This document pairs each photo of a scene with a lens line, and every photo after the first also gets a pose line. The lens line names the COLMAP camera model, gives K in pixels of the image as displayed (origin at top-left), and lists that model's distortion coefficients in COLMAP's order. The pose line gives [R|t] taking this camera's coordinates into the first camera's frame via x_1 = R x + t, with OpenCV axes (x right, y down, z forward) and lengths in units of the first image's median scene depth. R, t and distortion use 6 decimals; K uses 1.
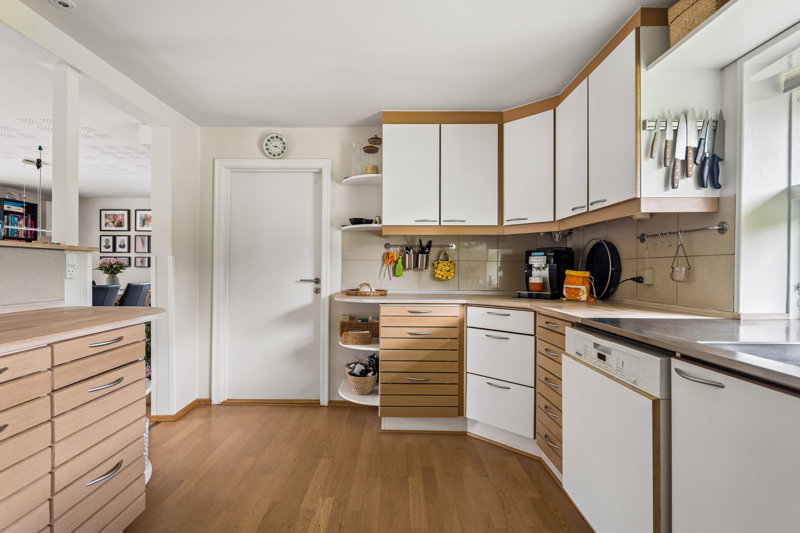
lens RADIAL K [[386.1, 0, 402.6], [0, 386.1, 270.2], [0, 0, 1]] dist [0.002206, 0.000287]
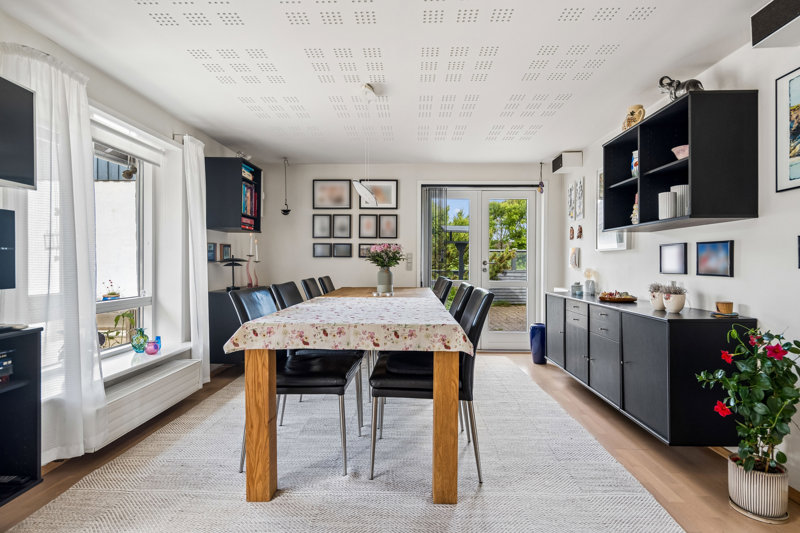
lens RADIAL K [[407.8, 0, 395.0], [0, 407.8, 262.8], [0, 0, 1]] dist [-0.007424, -0.000151]
pose [[0.998976, 0.004160, -0.045060, -1.392646], [-0.004128, 0.999991, 0.000795, 0.003780], [0.045063, -0.000608, 0.998984, 0.519357]]
